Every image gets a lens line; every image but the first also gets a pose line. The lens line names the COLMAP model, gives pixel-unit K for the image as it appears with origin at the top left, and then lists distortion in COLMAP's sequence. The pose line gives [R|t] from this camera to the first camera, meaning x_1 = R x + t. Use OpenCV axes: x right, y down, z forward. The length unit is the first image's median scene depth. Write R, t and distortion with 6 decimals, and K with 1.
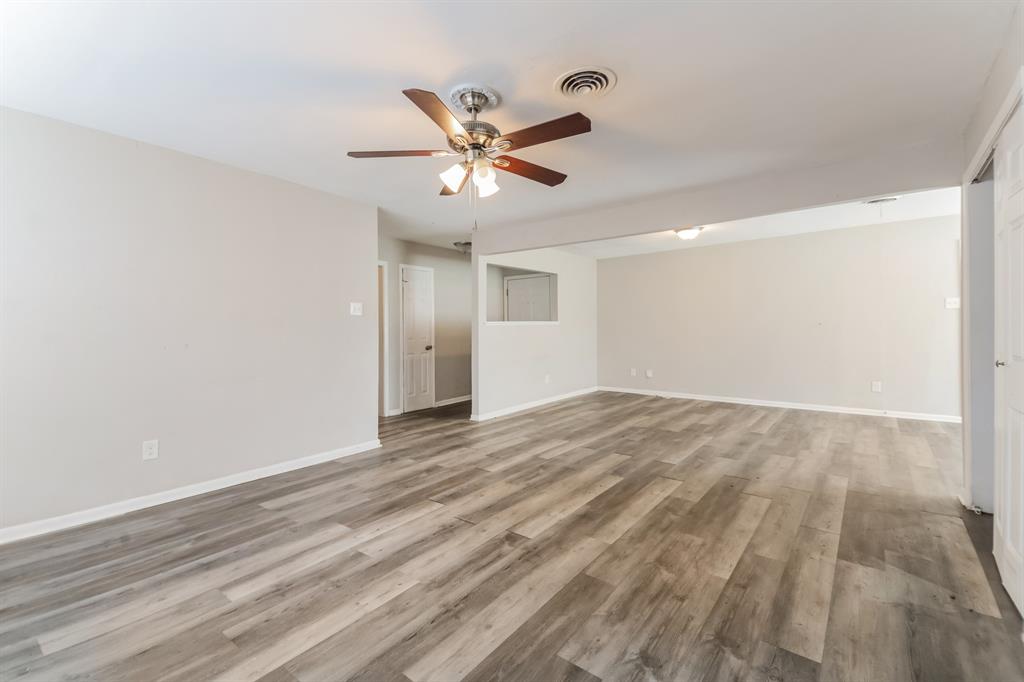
lens RADIAL K [[465.9, 0, 512.0], [0, 465.9, 332.9], [0, 0, 1]] dist [0.110799, -0.049367]
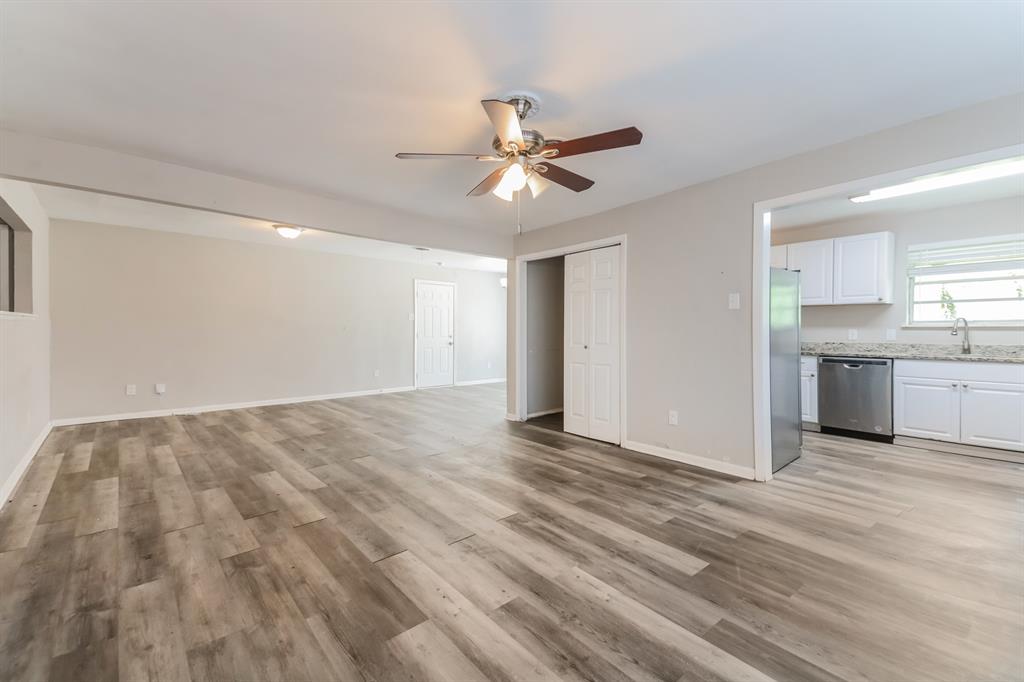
lens RADIAL K [[465.9, 0, 512.0], [0, 465.9, 332.9], [0, 0, 1]] dist [0.110799, -0.049367]
pose [[0.148289, 0.002096, 0.988942, -1.152374], [0.009565, 0.999948, -0.003553, 0.009261], [-0.988898, 0.009986, 0.148262, 0.903699]]
